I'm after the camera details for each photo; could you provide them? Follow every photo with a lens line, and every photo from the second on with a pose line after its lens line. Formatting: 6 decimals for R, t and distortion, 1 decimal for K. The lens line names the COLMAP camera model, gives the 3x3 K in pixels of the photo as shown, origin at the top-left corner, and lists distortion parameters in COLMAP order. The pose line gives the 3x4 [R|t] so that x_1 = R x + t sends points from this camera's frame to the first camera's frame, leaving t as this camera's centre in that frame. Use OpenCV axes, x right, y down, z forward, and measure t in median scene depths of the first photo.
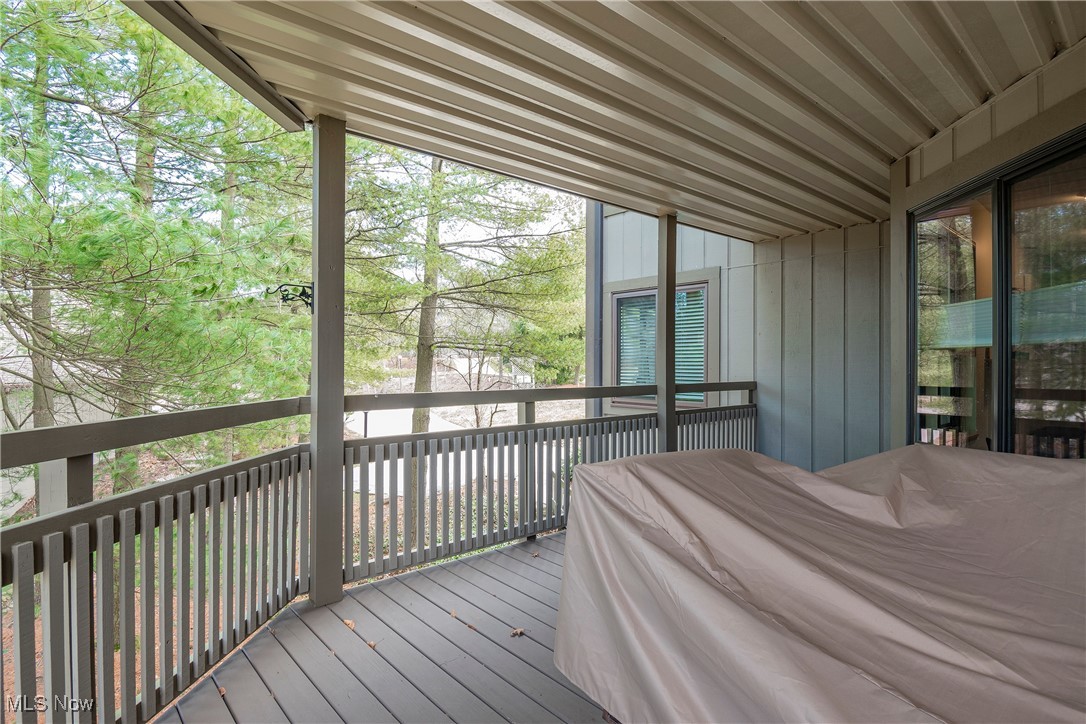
lens RADIAL K [[569.5, 0, 544.1], [0, 569.5, 358.6], [0, 0, 1]] dist [0.013343, -0.021826]
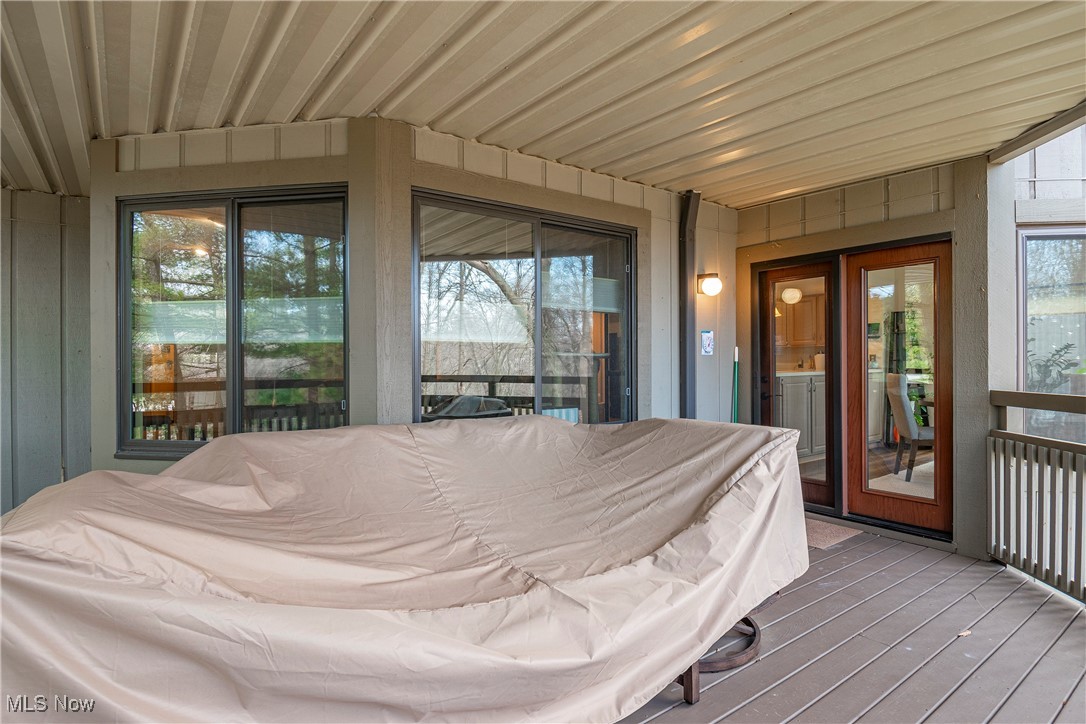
lens RADIAL K [[569.5, 0, 544.3], [0, 569.5, 362.9], [0, 0, 1]] dist [0.013343, -0.021826]
pose [[0.085451, -0.008324, 0.996308, -0.455348], [-0.003606, 0.999956, 0.008664, 0.004936], [-0.996336, -0.004333, 0.085418, 0.412574]]
